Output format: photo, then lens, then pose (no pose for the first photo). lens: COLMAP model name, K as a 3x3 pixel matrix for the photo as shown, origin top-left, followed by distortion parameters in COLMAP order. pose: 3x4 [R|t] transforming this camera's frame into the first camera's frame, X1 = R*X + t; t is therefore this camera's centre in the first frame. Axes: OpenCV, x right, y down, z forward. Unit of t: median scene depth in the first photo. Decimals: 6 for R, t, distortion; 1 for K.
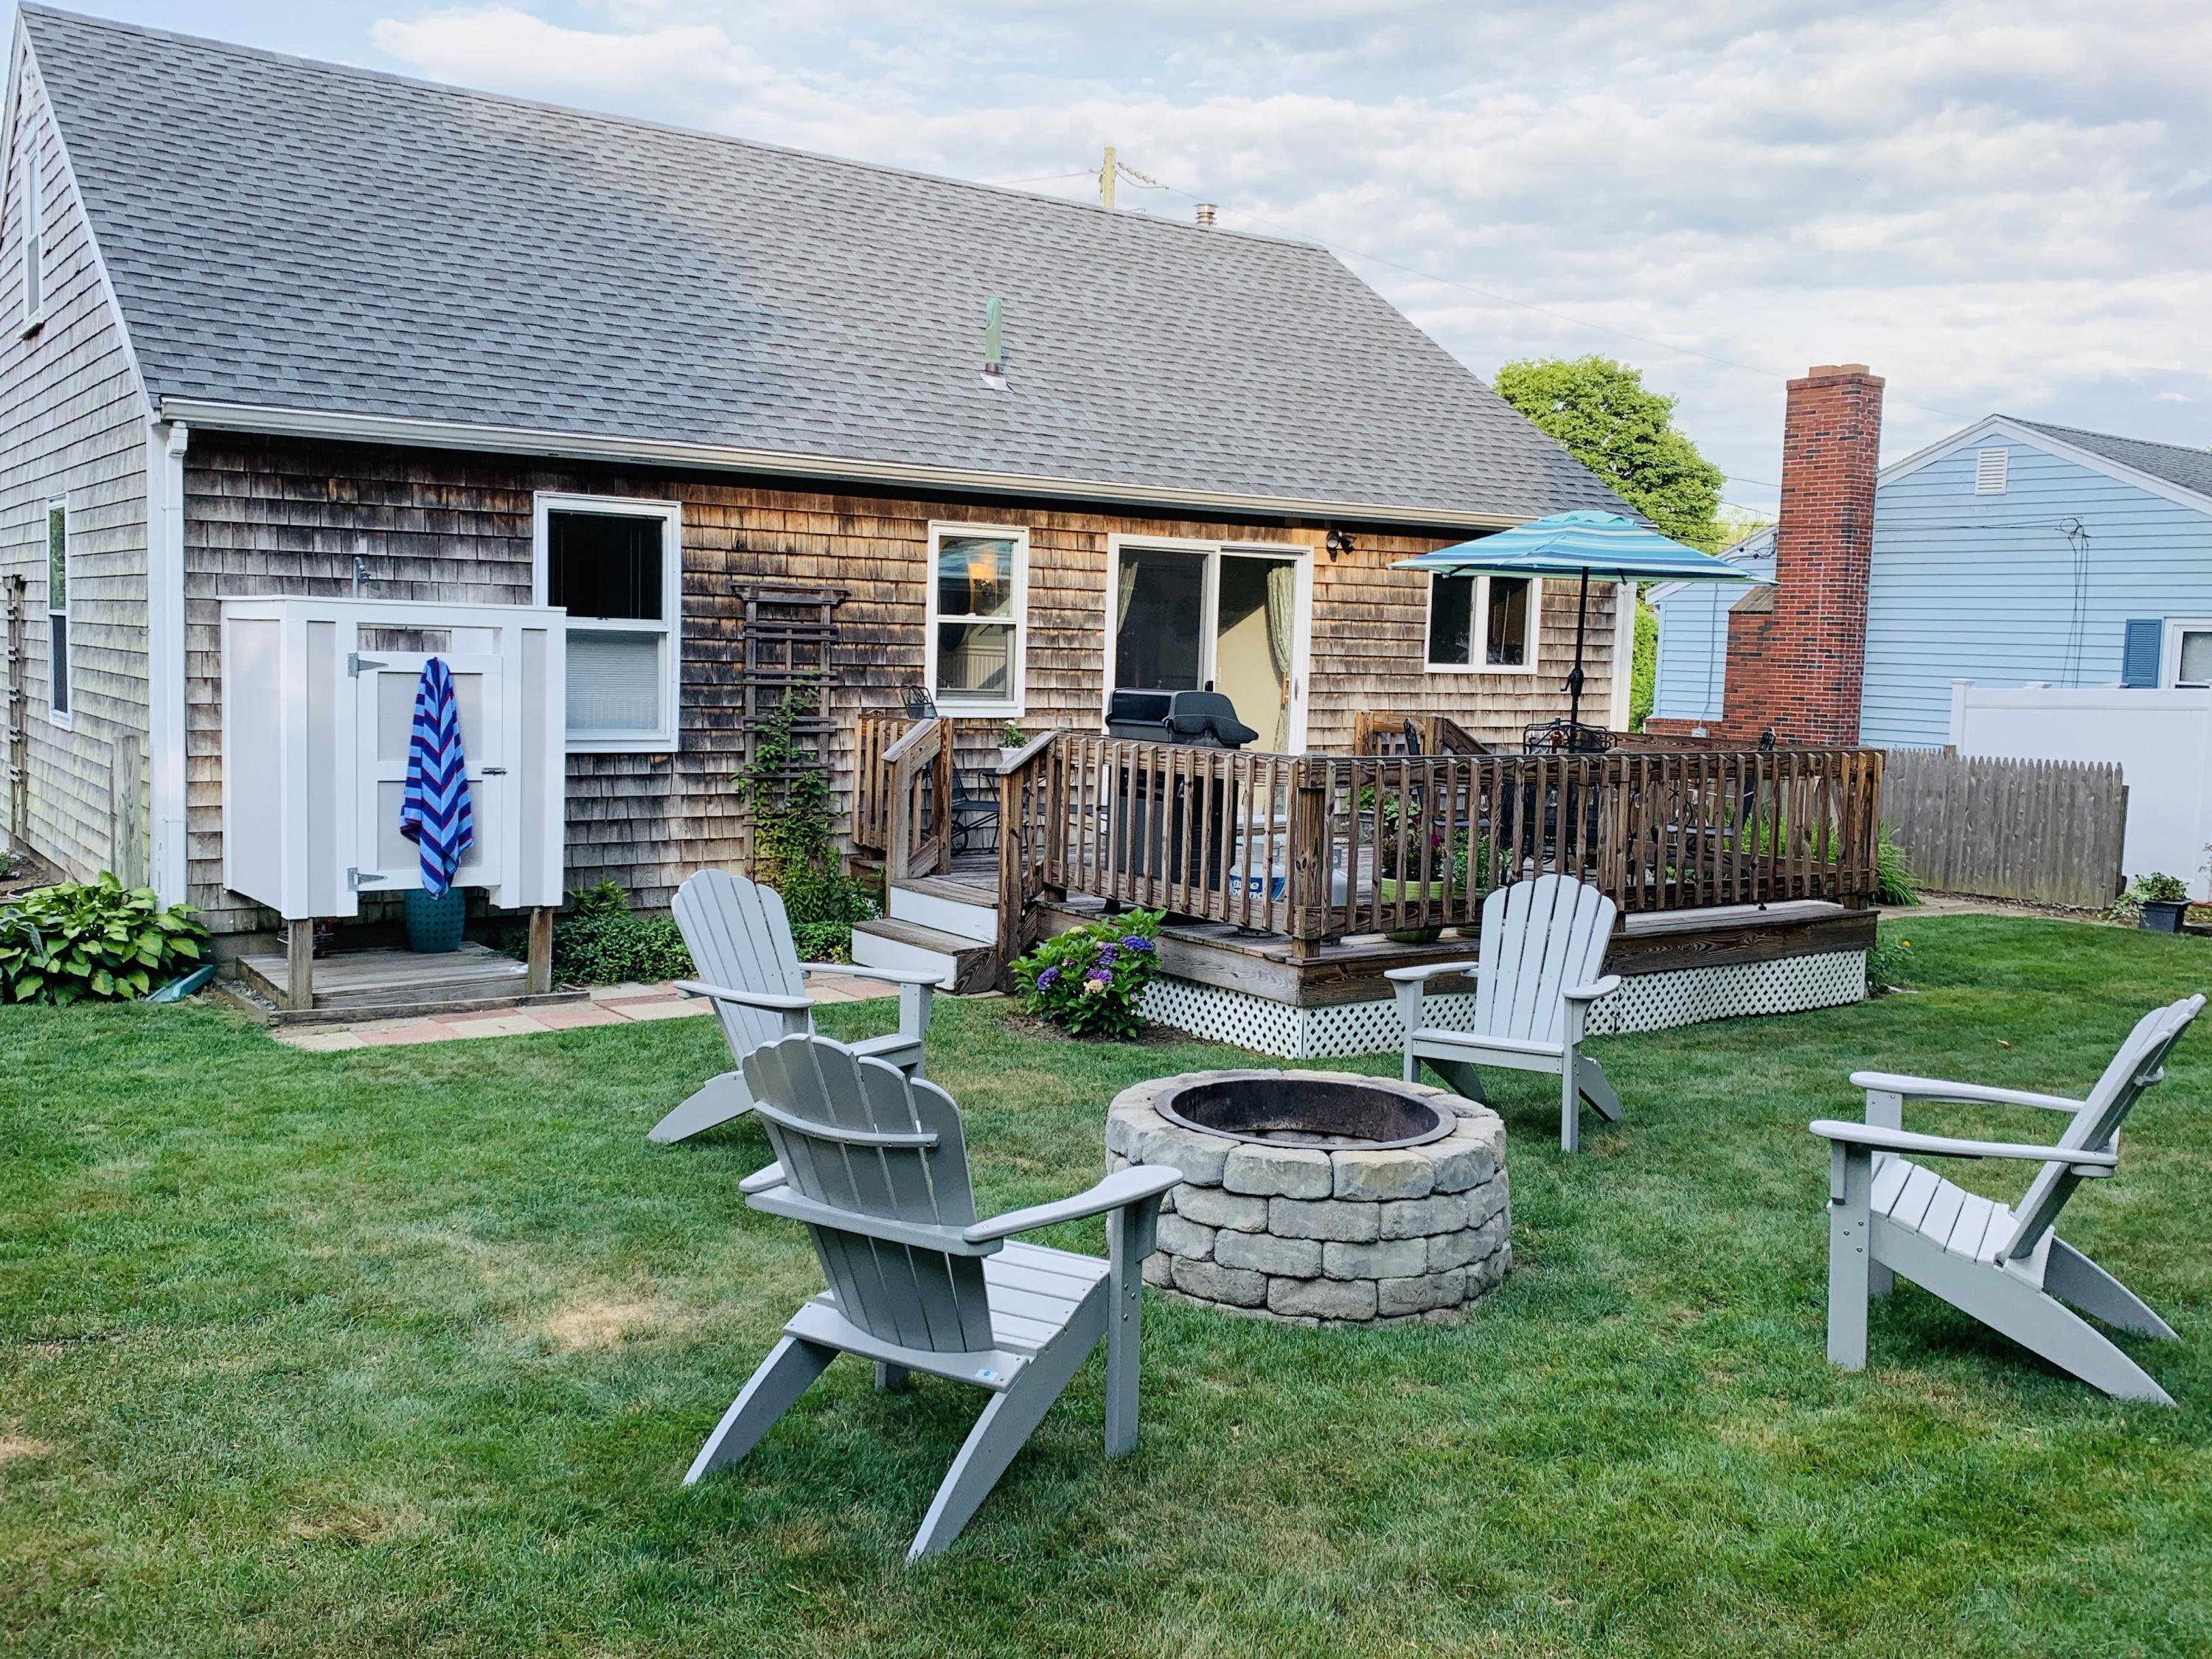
lens RADIAL K [[1923.9, 0, 1106.0], [0, 1923.9, 829.5], [0, 0, 1]] dist [-0.000396, -0.255960]
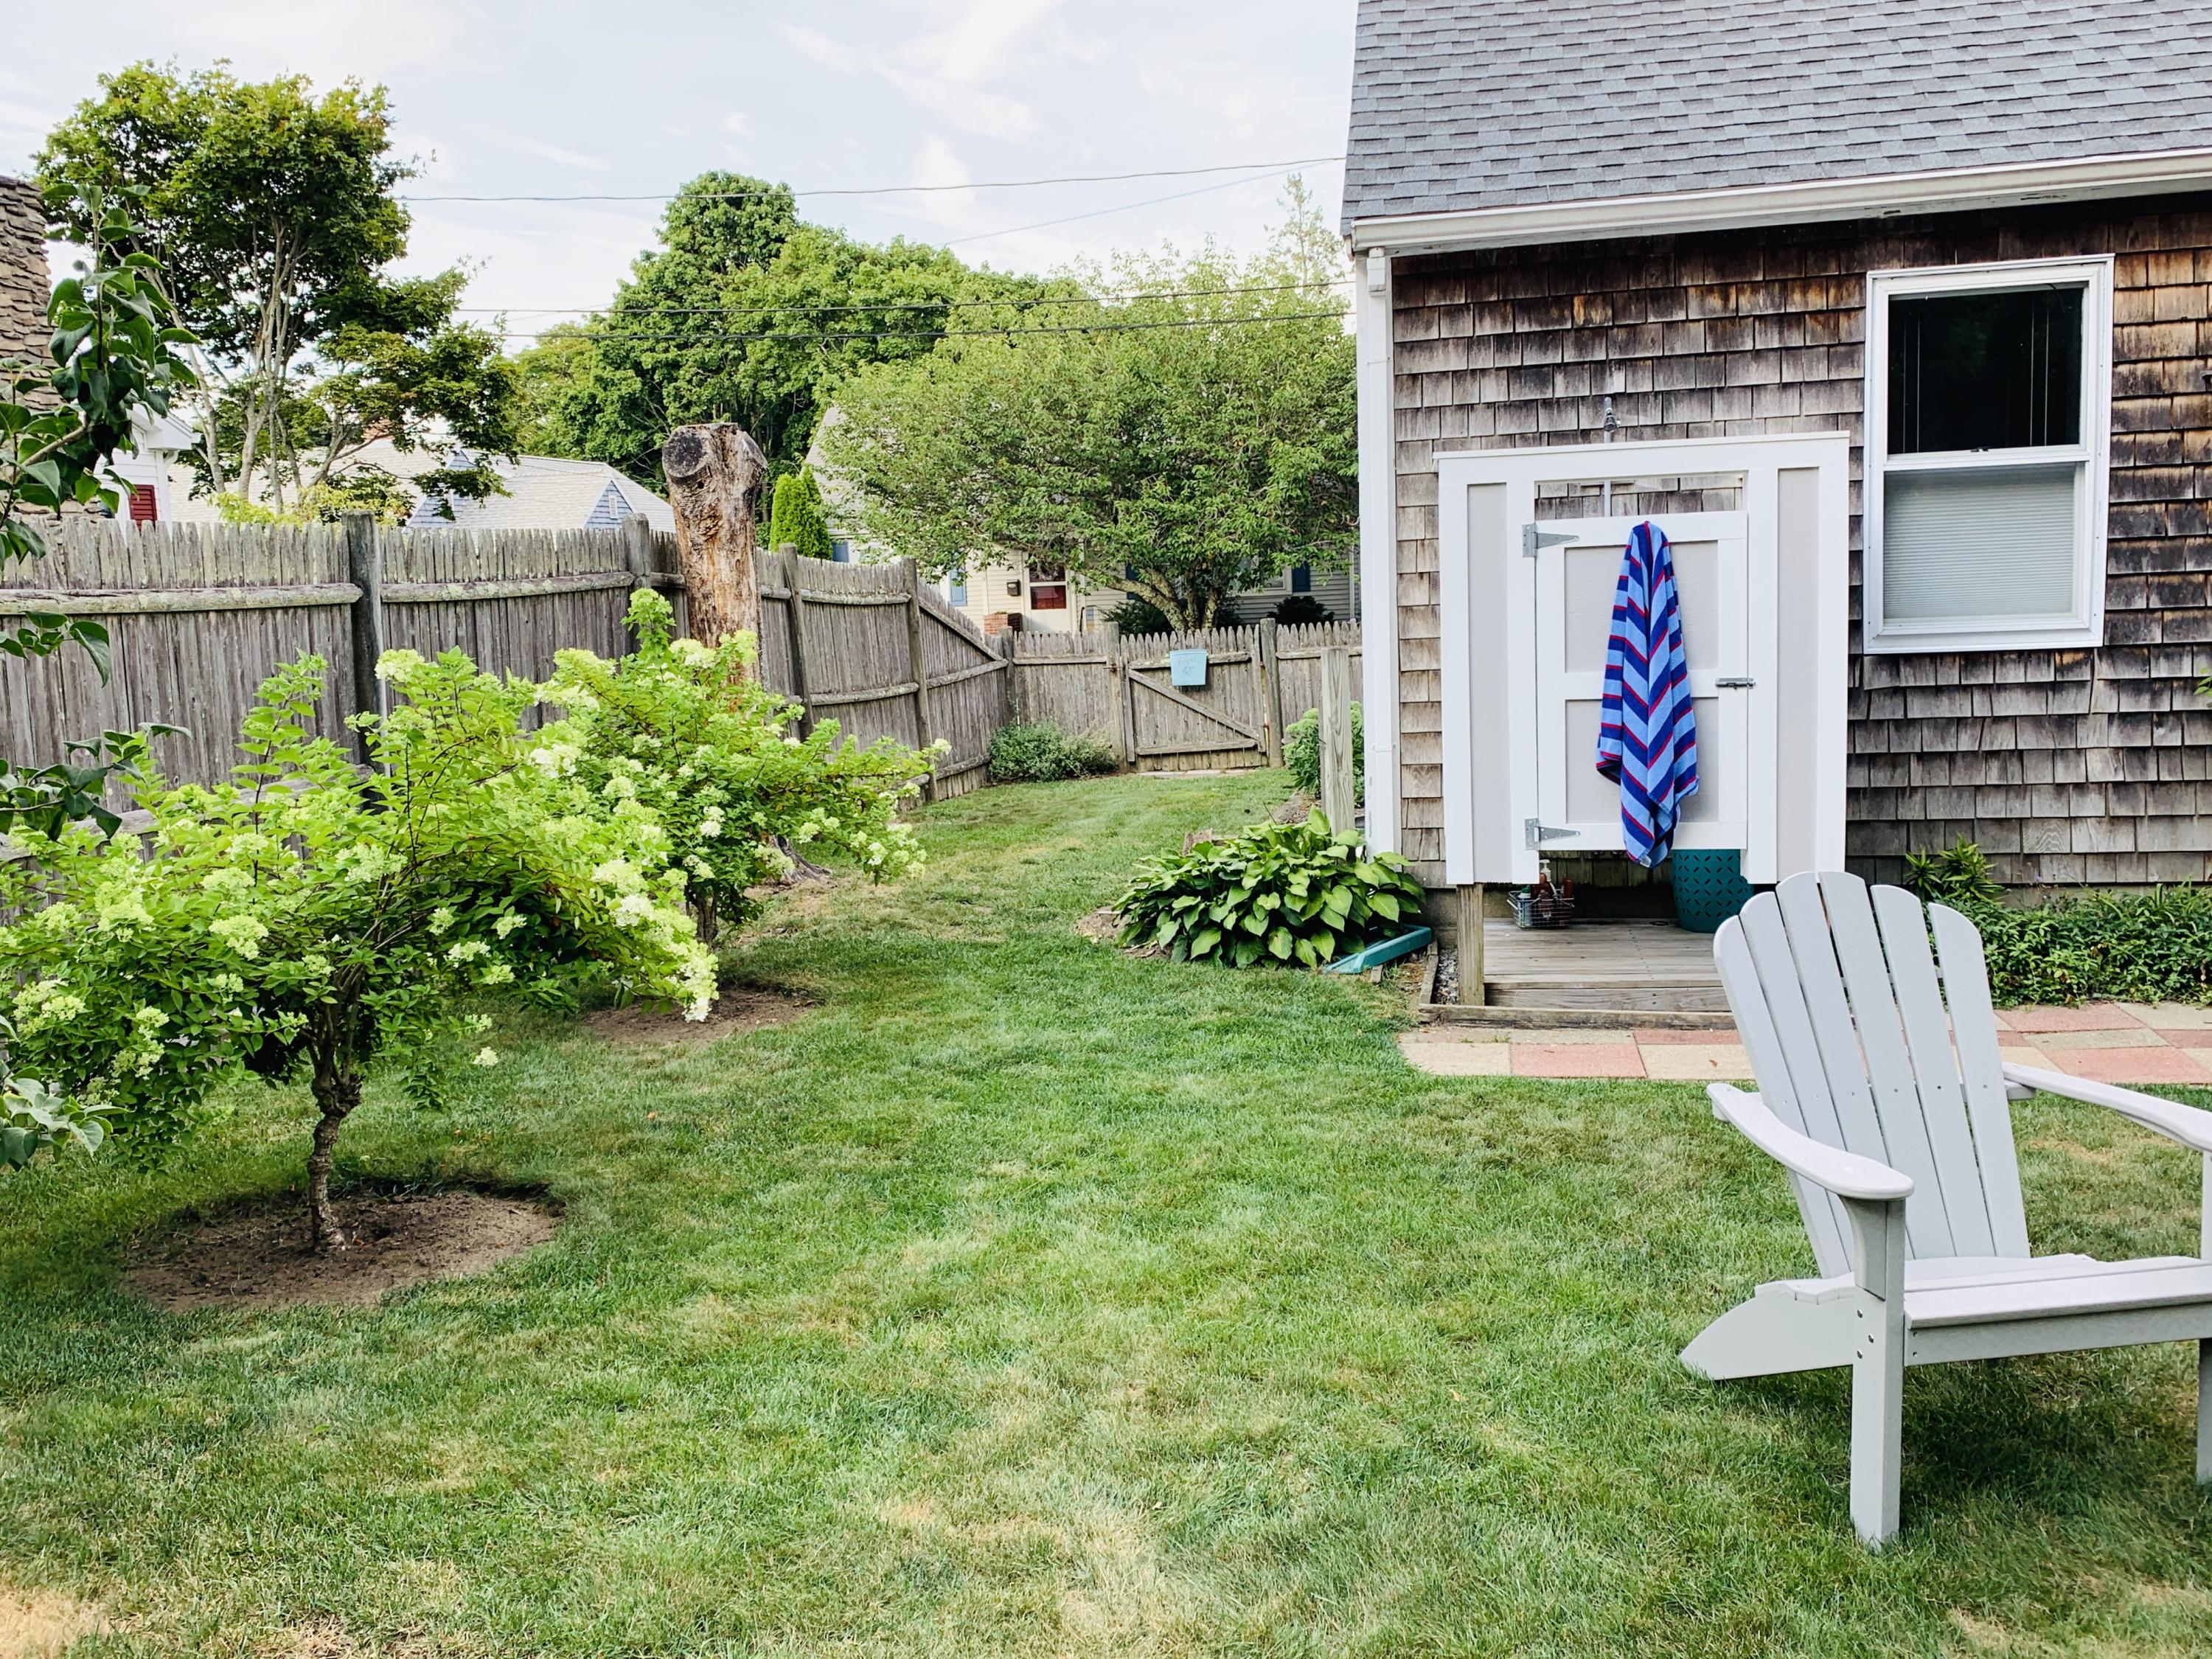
lens RADIAL K [[1836.3, 0, 1106.0], [0, 1836.3, 829.5], [0, 0, 1]] dist [-0.003677, -0.038235]
pose [[0.652089, 0.043223, -0.756909, 0.030493], [-0.002415, 0.998487, 0.054938, -0.013272], [0.758138, -0.033996, 0.651207, 0.386140]]
